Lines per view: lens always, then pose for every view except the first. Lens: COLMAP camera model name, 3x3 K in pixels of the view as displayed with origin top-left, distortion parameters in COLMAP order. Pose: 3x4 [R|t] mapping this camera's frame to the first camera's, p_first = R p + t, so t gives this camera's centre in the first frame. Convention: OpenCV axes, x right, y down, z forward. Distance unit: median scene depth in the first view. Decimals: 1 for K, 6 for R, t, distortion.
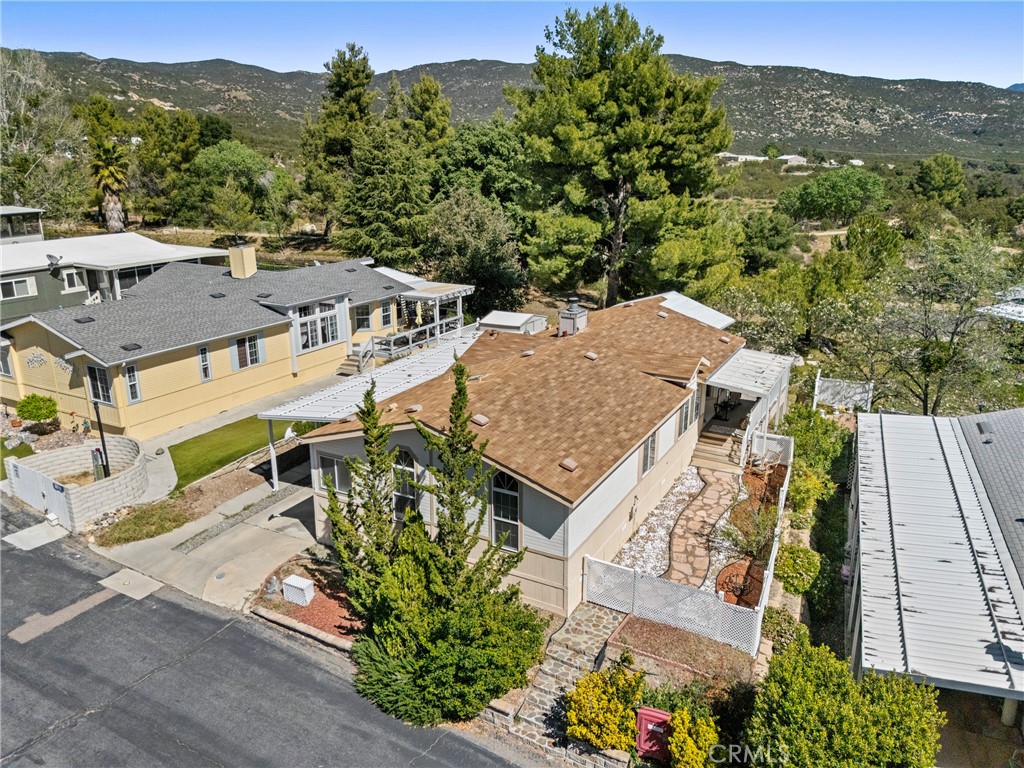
lens RADIAL K [[746.3, 0, 510.1], [0, 746.3, 385.4], [0, 0, 1]] dist [0.082681, -0.093041]
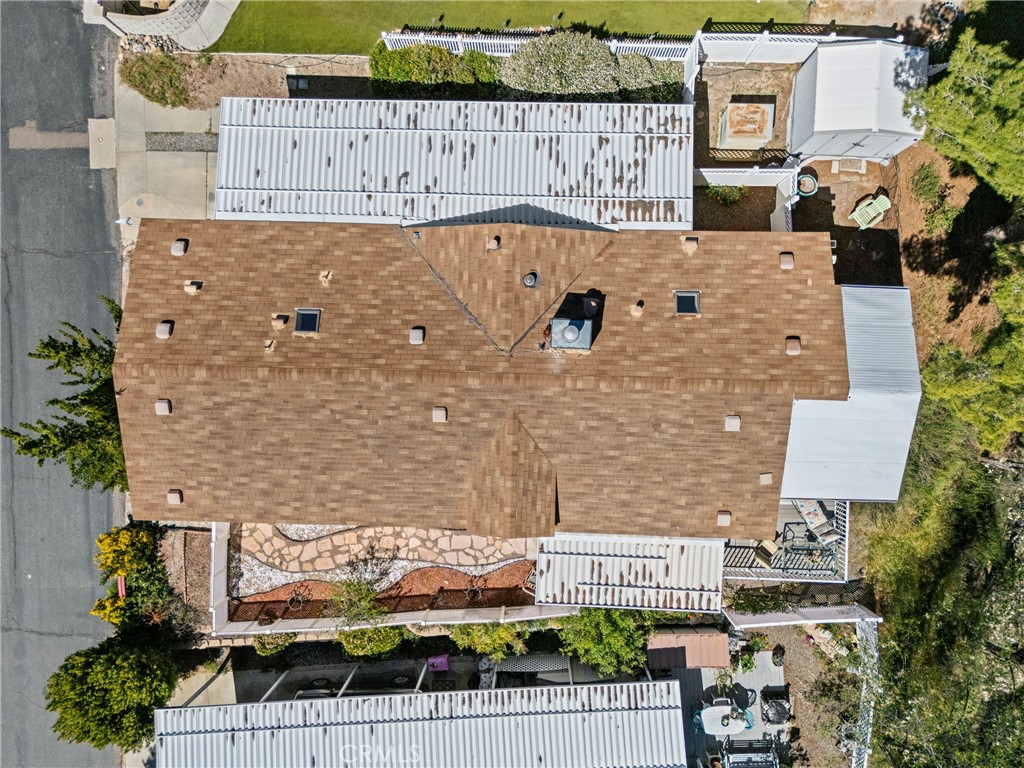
lens RADIAL K [[746.3, 0, 510.1], [0, 746.3, 385.4], [0, 0, 1]] dist [0.082681, -0.093041]
pose [[0.456543, 0.889588, -0.014173, 0.088022], [-0.234092, 0.135476, 0.962729, -0.561699], [0.858353, -0.436209, 0.270097, 0.594201]]
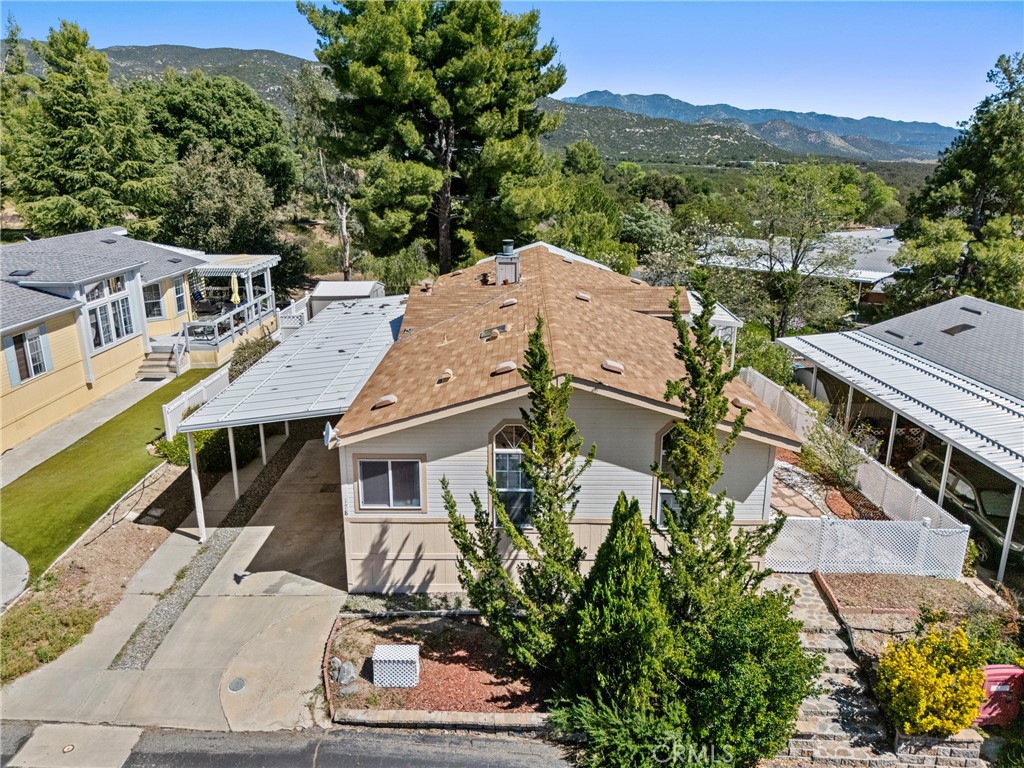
lens RADIAL K [[752.3, 0, 512.0], [0, 752.3, 384.0], [0, 0, 1]] dist [0.034268, -0.013013]
pose [[0.885184, -0.133938, 0.445544, -0.240830], [0.134259, 0.990461, 0.031009, 0.013881], [-0.445447, 0.032369, 0.894723, 0.198110]]
